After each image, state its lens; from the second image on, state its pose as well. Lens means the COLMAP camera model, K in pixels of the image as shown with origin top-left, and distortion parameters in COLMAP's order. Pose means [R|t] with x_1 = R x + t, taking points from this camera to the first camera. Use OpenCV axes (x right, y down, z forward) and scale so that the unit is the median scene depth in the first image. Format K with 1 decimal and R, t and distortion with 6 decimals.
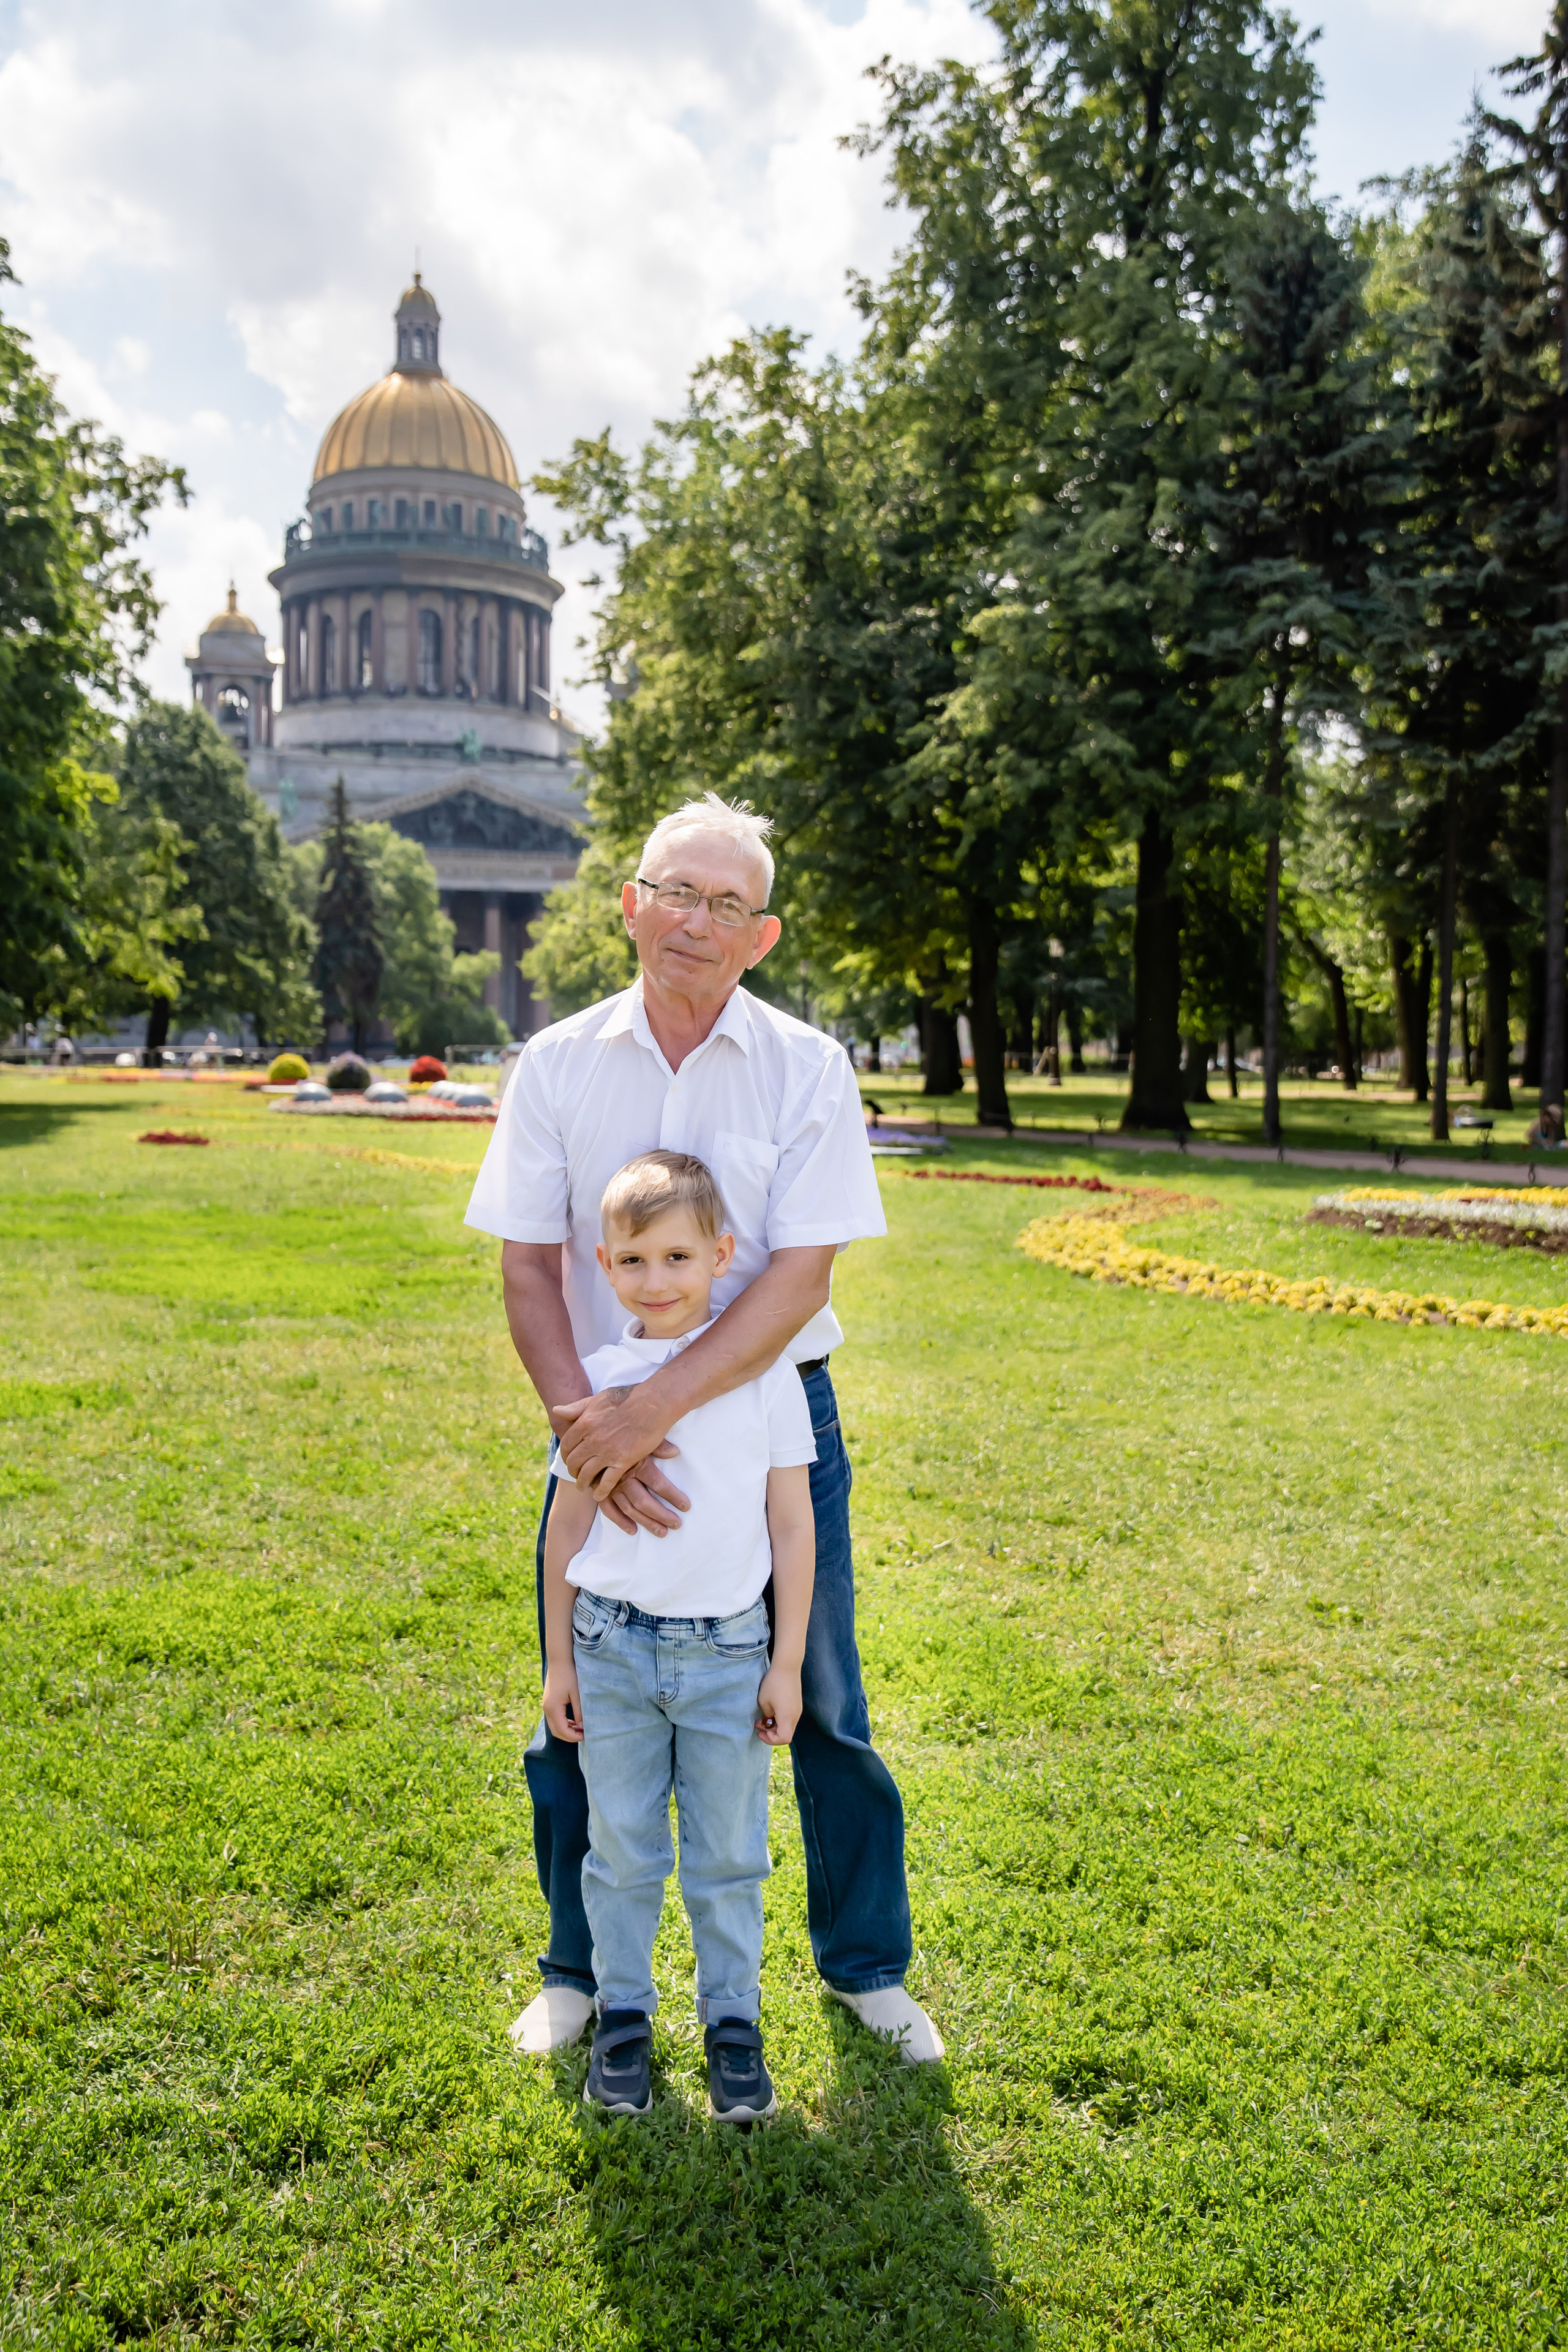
lens RADIAL K [[2015.0, 0, 749.8], [0, 2015.0, 1142.7], [0, 0, 1]] dist [-0.042092, 0.015457]
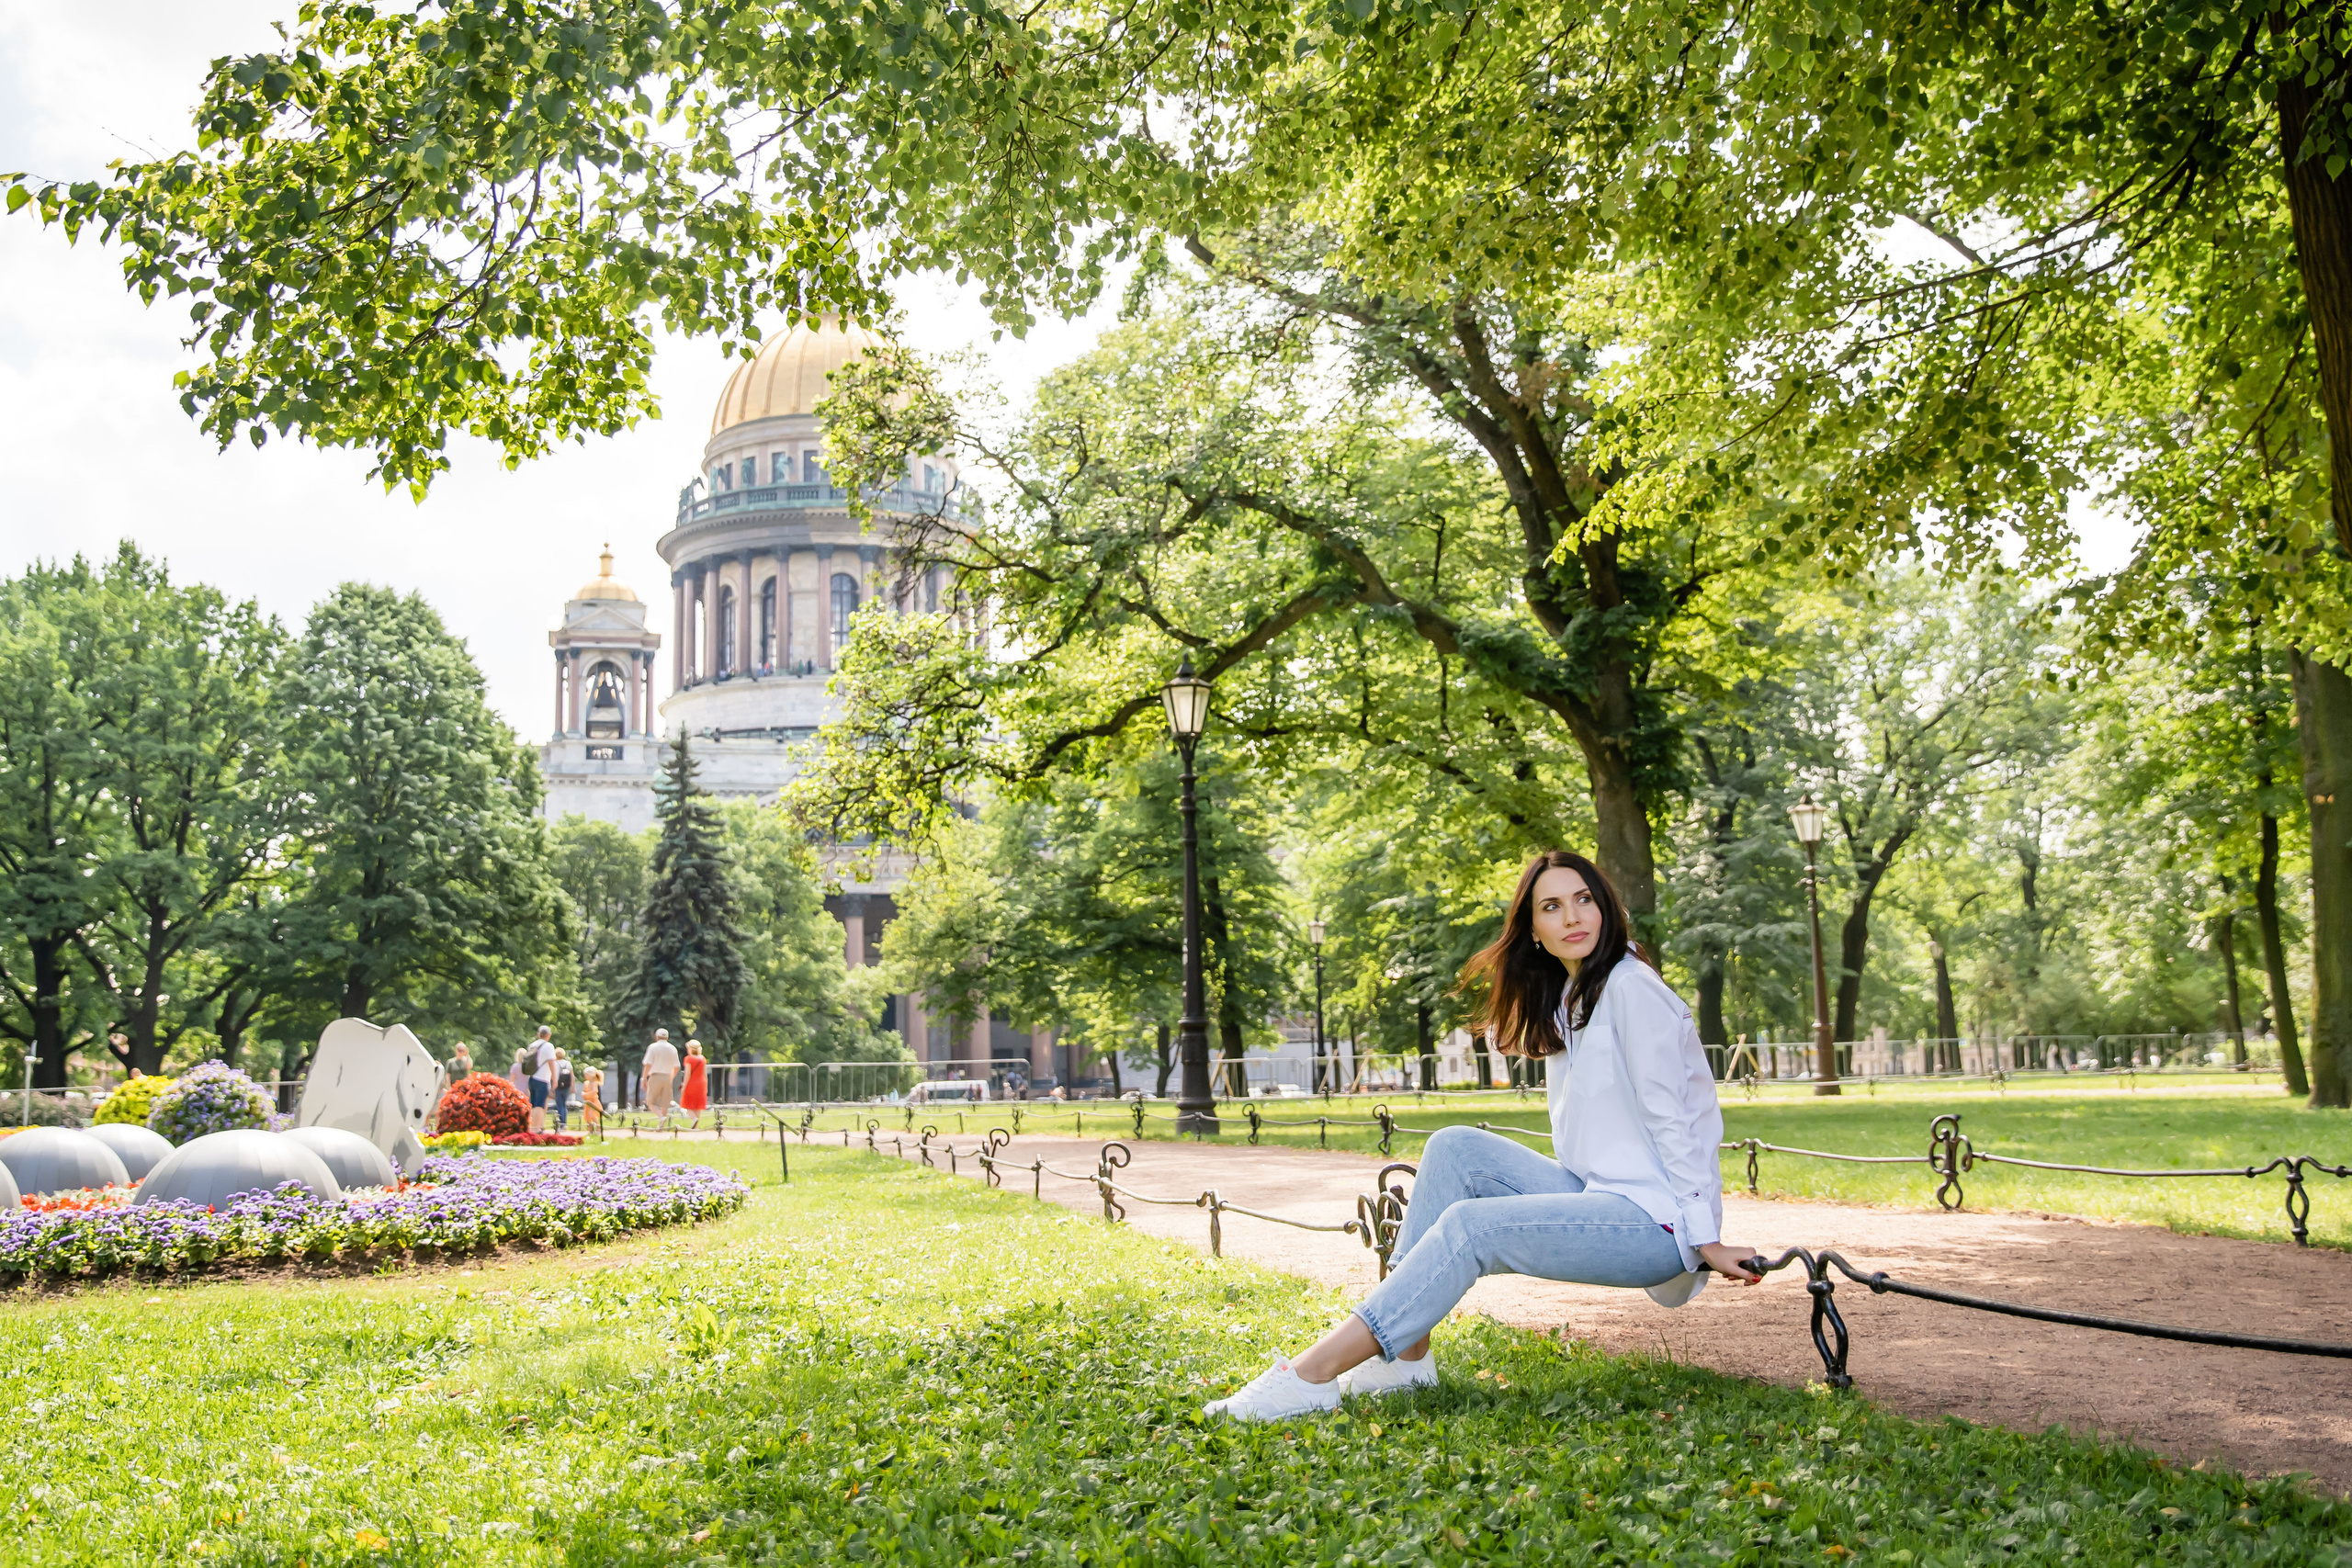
lens RADIAL K [[2242.2, 0, 1166.5], [0, 2242.2, 774.0], [0, 0, 1]] dist [-0.021003, 0.000000]
pose [[0.998922, -0.037227, -0.027715, 0.001064], [0.031469, 0.982217, -0.185095, -0.006085], [0.034113, 0.184023, 0.982330, 0.261433]]
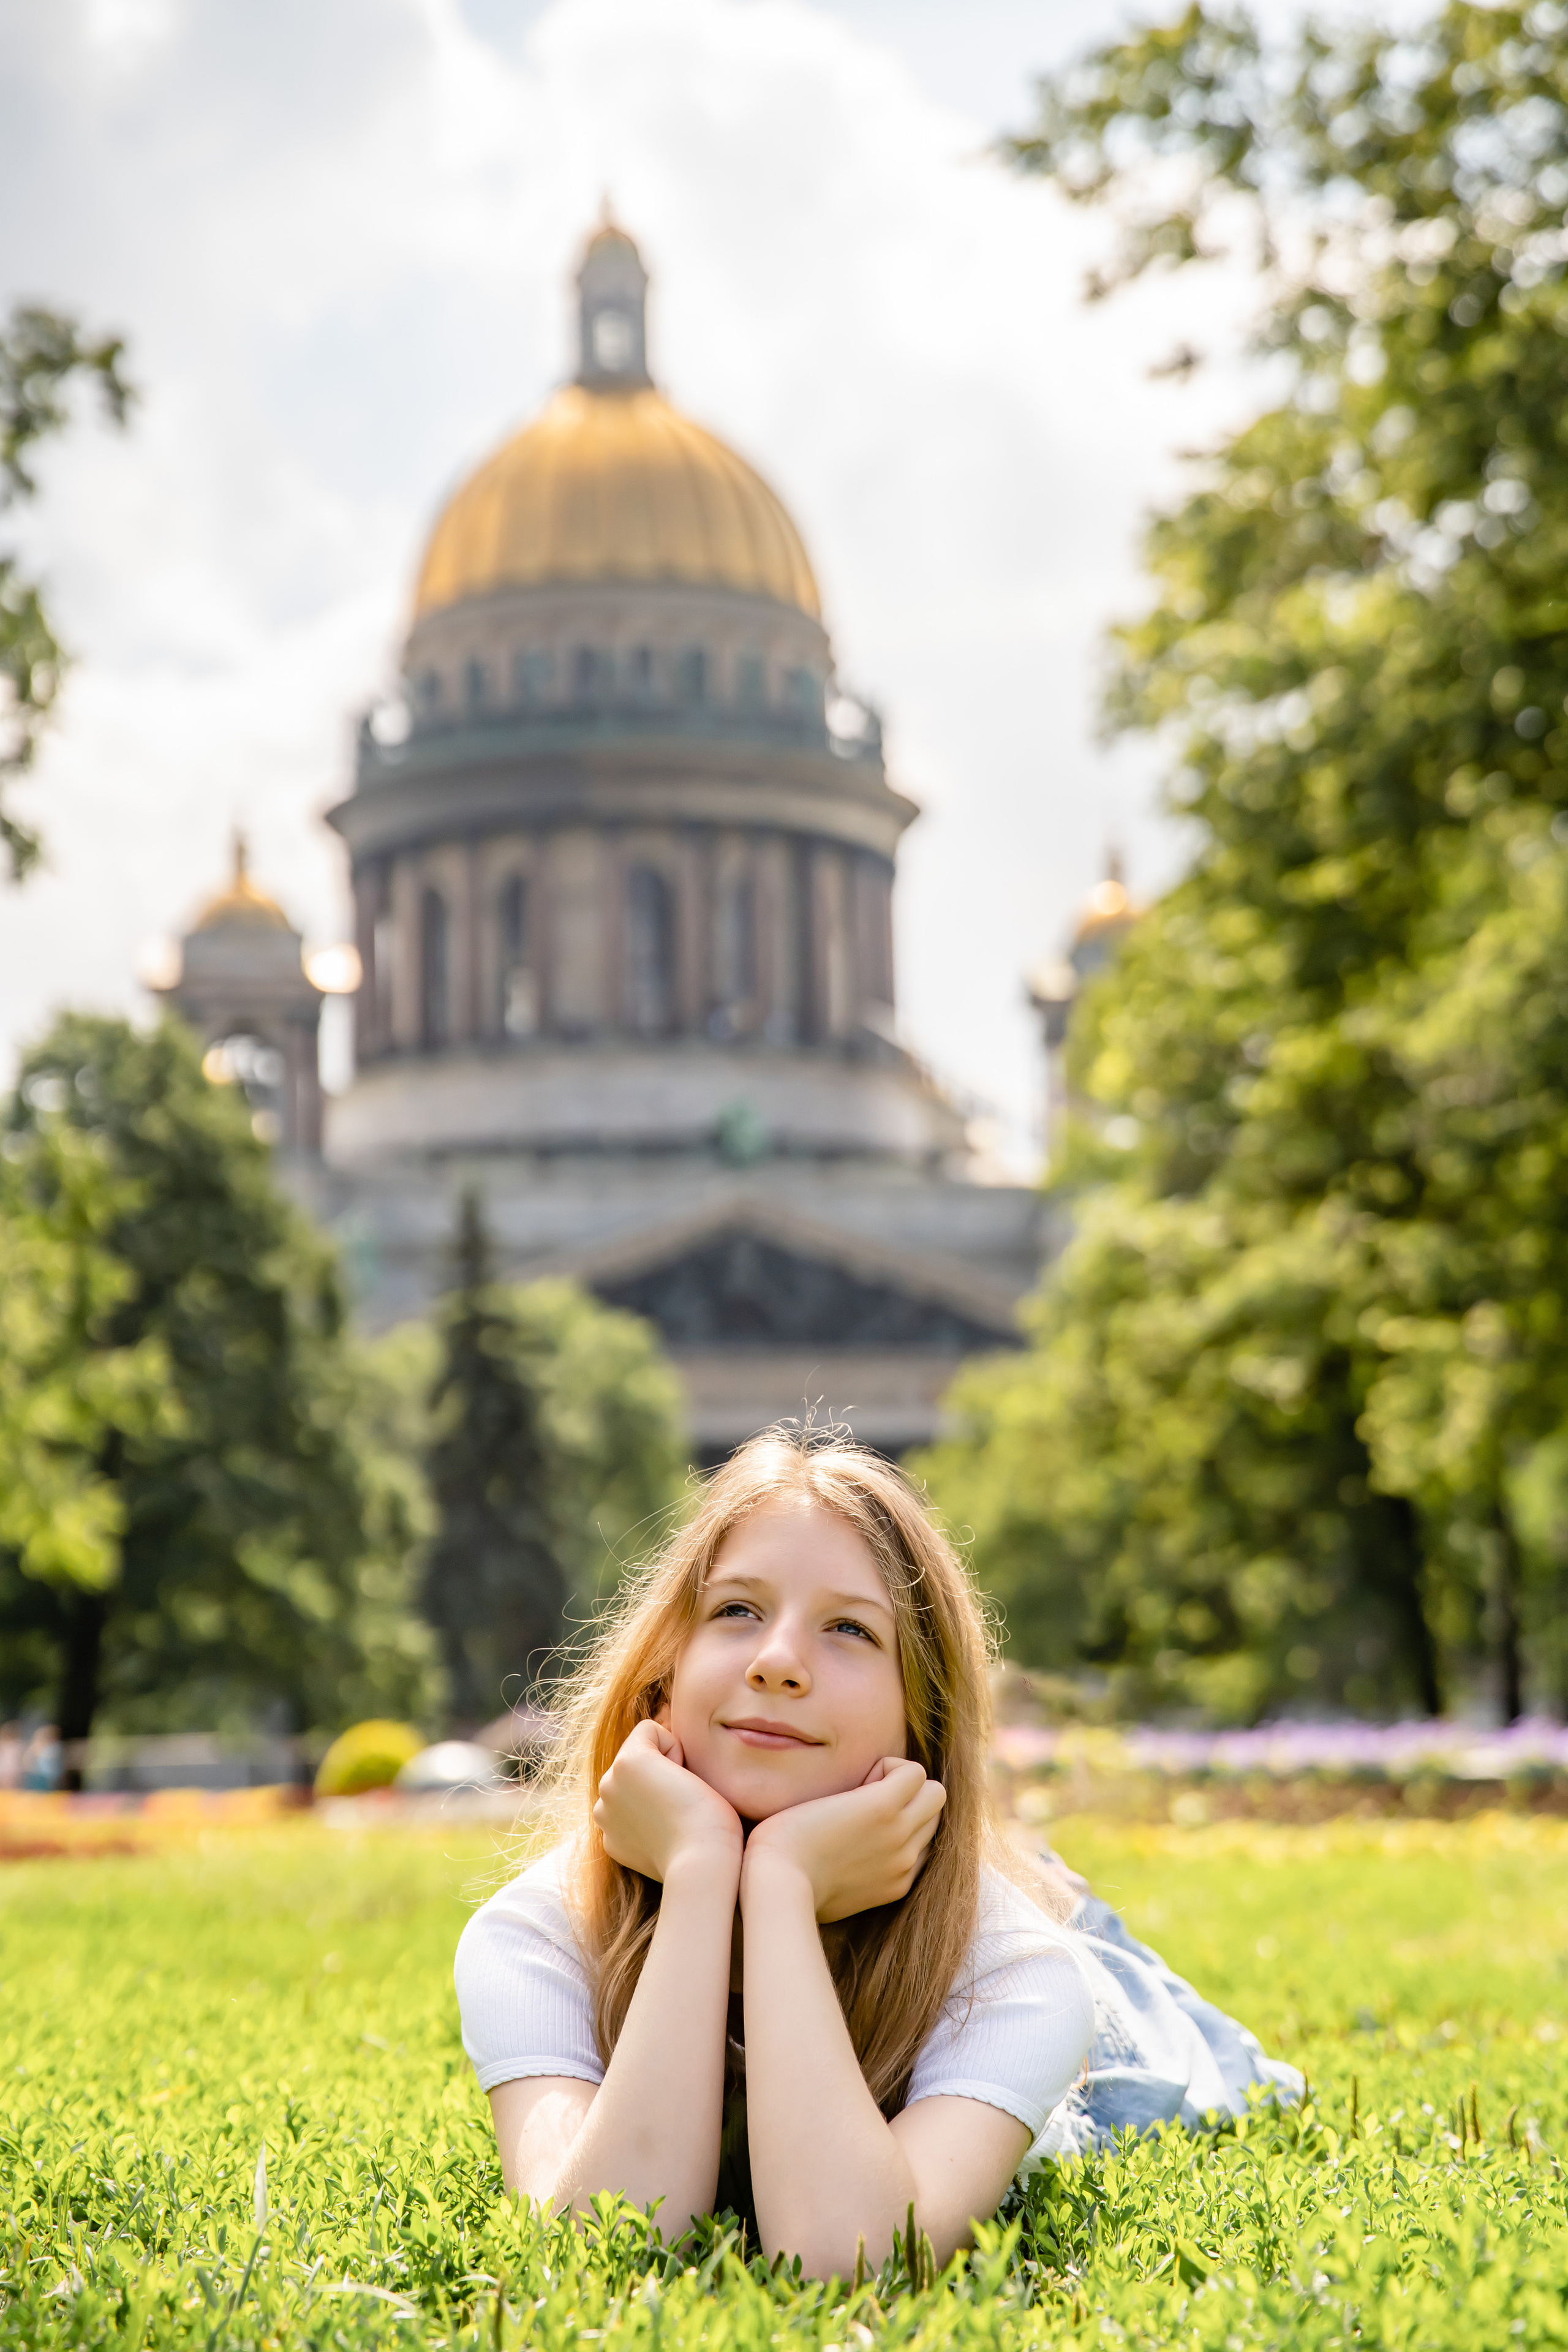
lens RADIAL K [[4278.3, 0, 768.5], [0, 4278.3, 1178.9], [0, 0, 1]] dist [0.180142, 0.000000]
pose [[0.991007, -0.045977, -0.125661, -0.018795], [0.021507, 0.981636, -0.189549, 0.006016], [0.132068, 0.185142, 0.973797, 0.074758]]
